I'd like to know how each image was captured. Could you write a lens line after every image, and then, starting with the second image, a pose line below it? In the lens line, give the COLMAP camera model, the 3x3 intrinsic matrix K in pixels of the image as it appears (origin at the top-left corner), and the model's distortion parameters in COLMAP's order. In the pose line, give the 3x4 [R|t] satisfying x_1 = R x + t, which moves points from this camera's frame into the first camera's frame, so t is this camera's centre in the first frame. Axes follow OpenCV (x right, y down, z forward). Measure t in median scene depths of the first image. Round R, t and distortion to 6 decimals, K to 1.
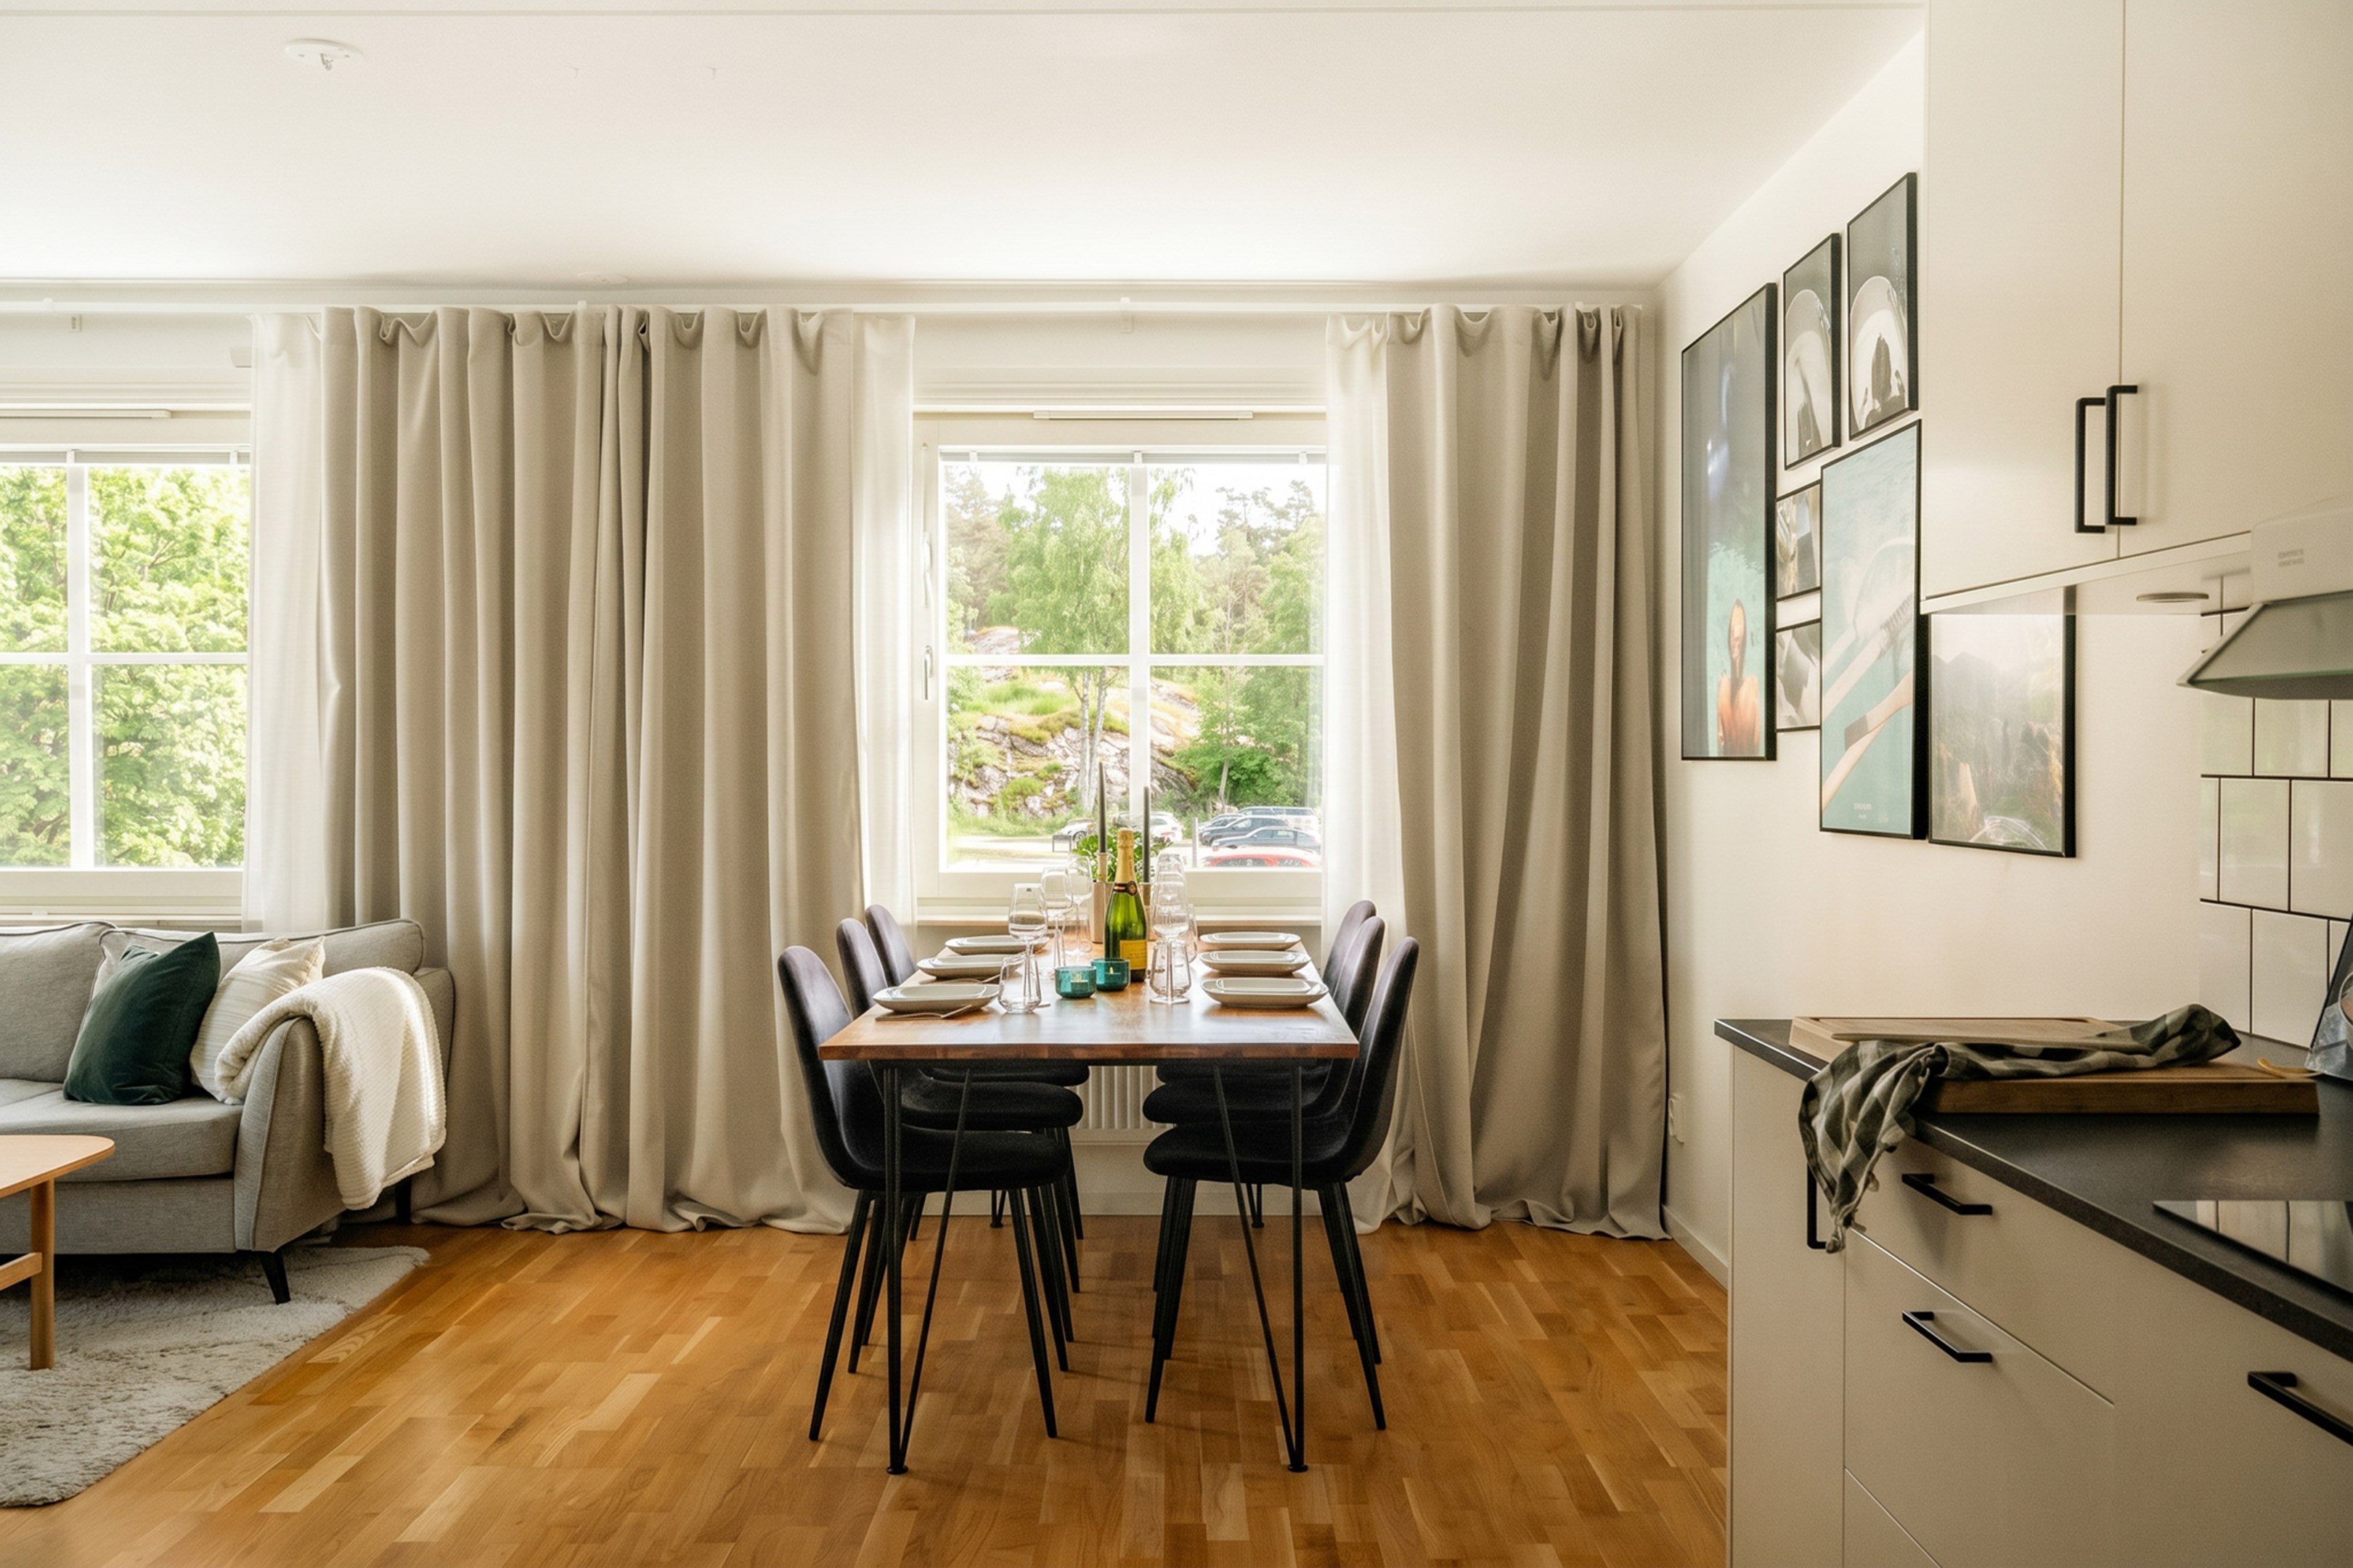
lens RADIAL K [[2011.9, 0, 1176.5], [0, 2011.9, 784.0], [0, 0, 1]] dist [-0.000598, -0.001230]
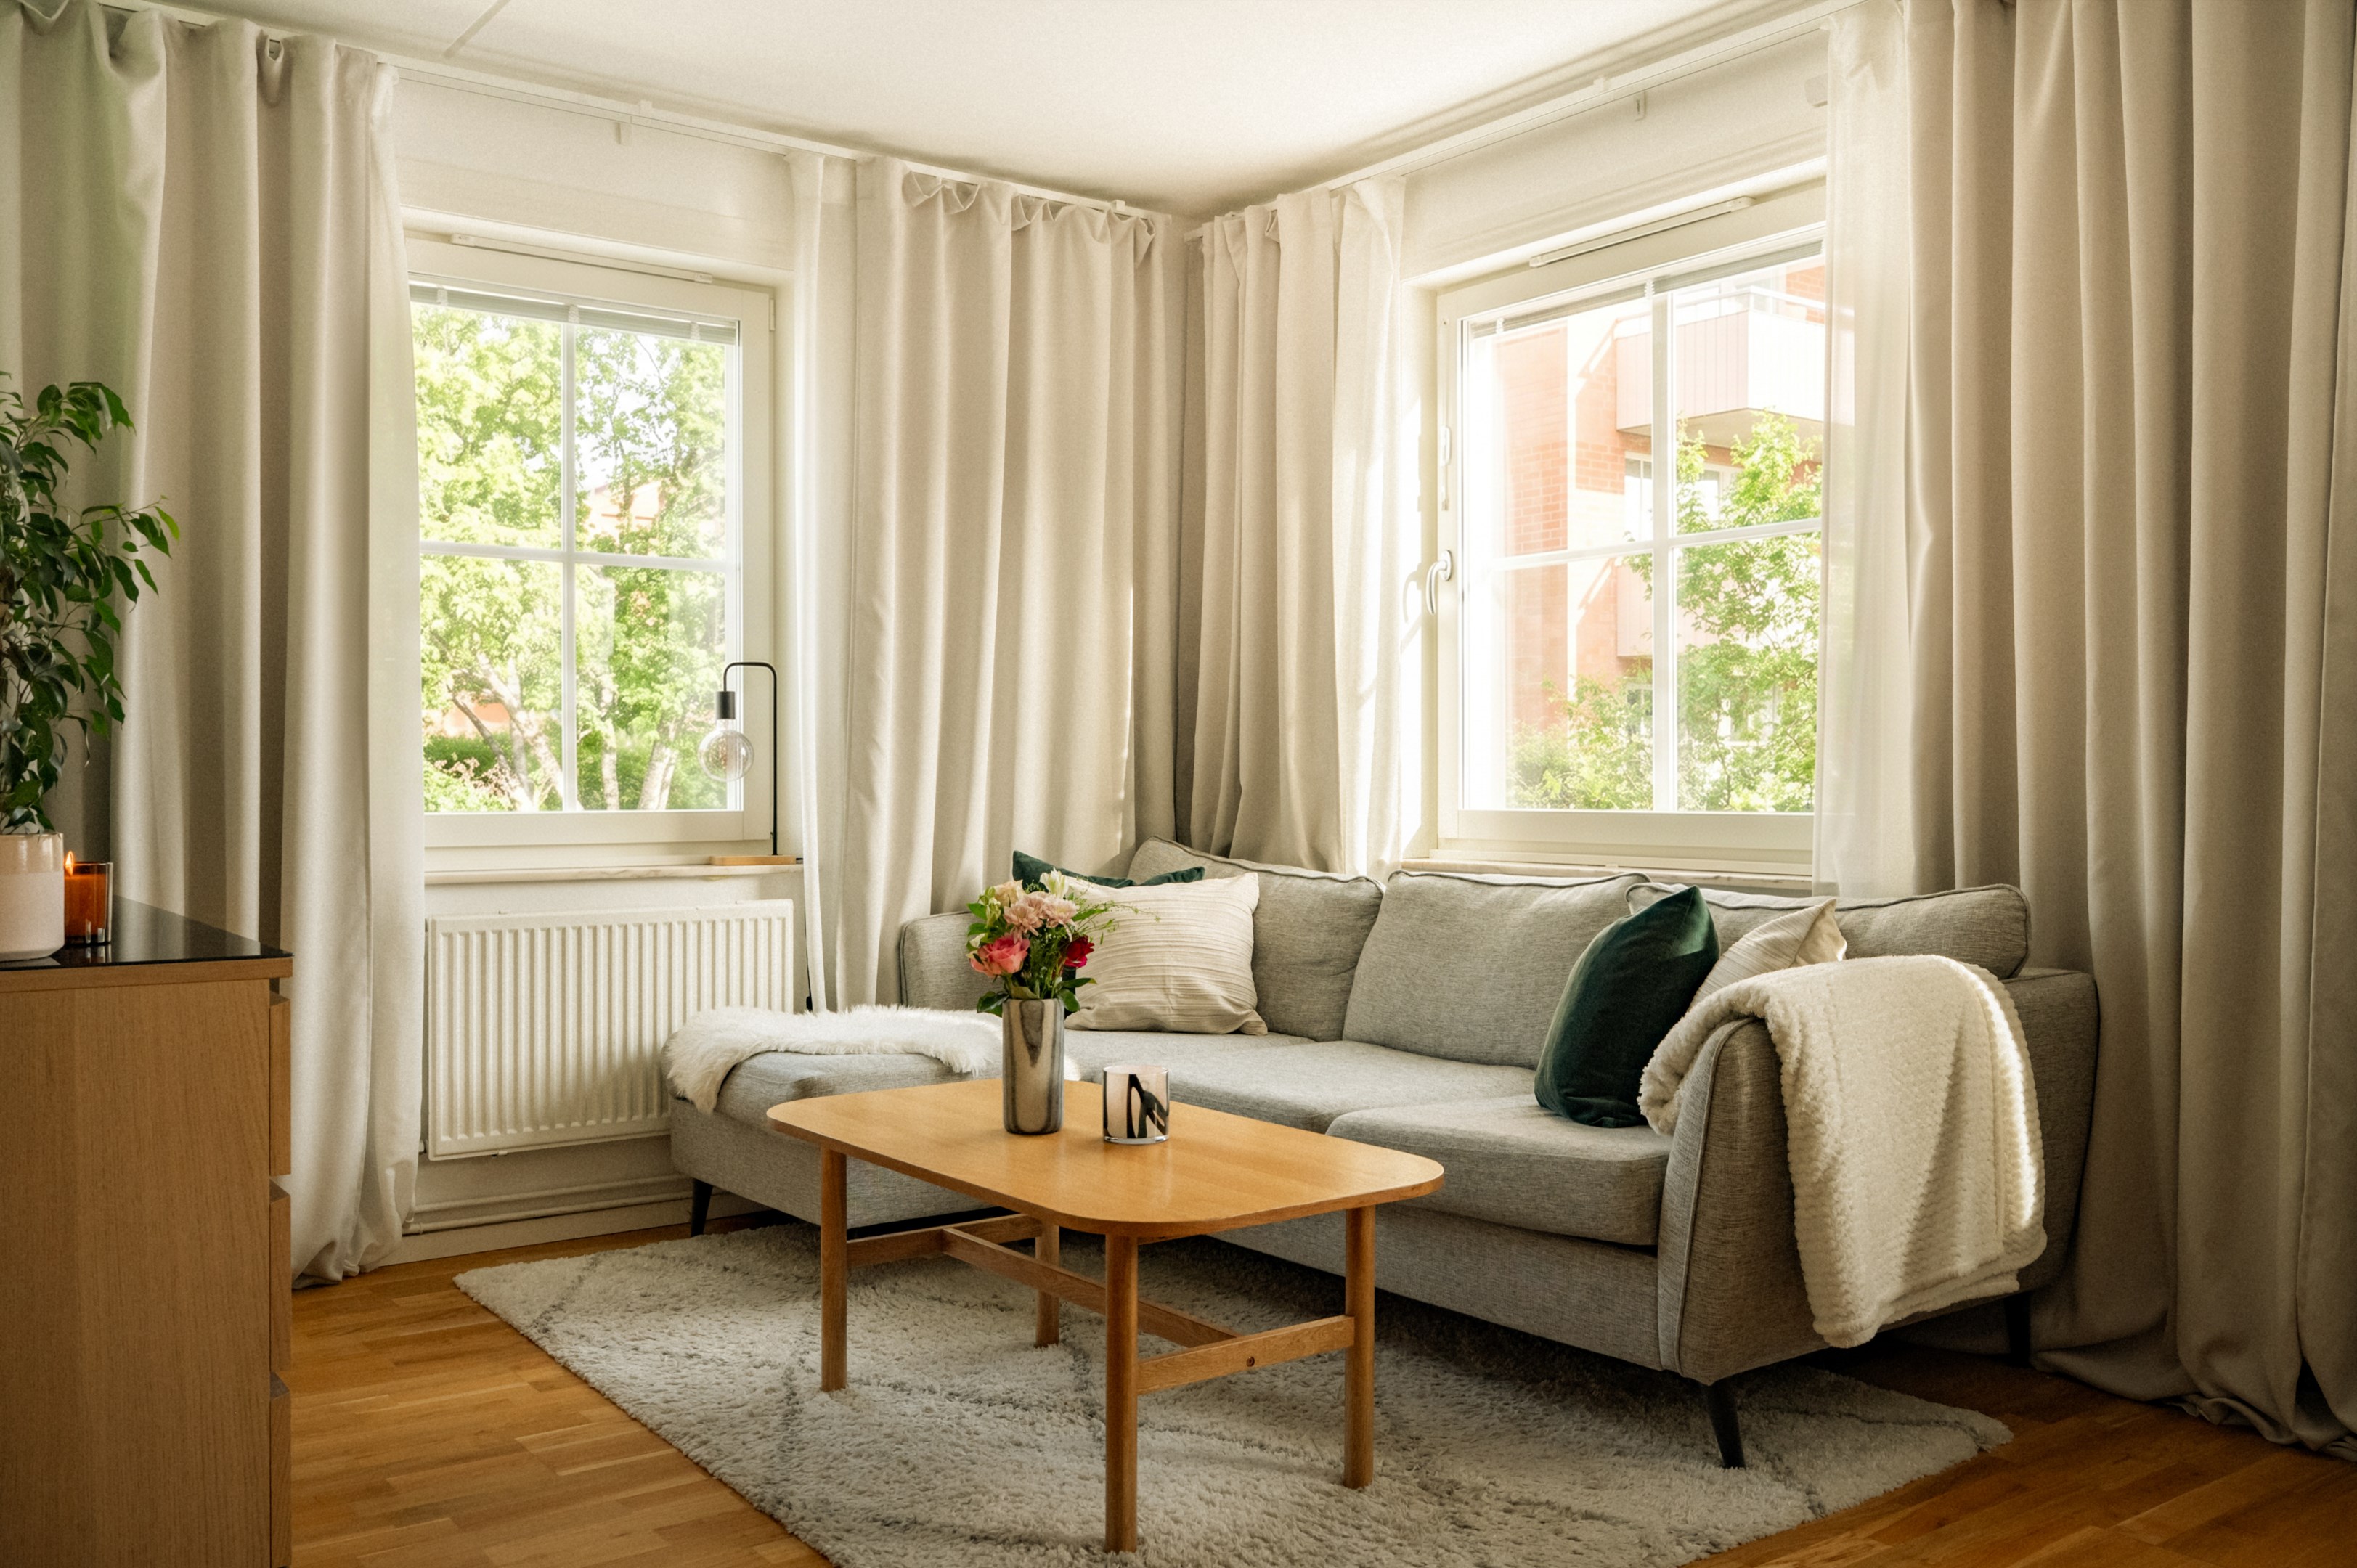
lens RADIAL K [[1975.3, 0, 1178.5], [0, 1975.3, 784.0], [0, 0, 1]] dist [-0.002906, 0.000029]
pose [[0.596739, -0.001026, -0.802435, -0.047391], [-0.009224, 0.999924, -0.008137, 0.048938], [0.802382, 0.012257, 0.596684, 0.484560]]
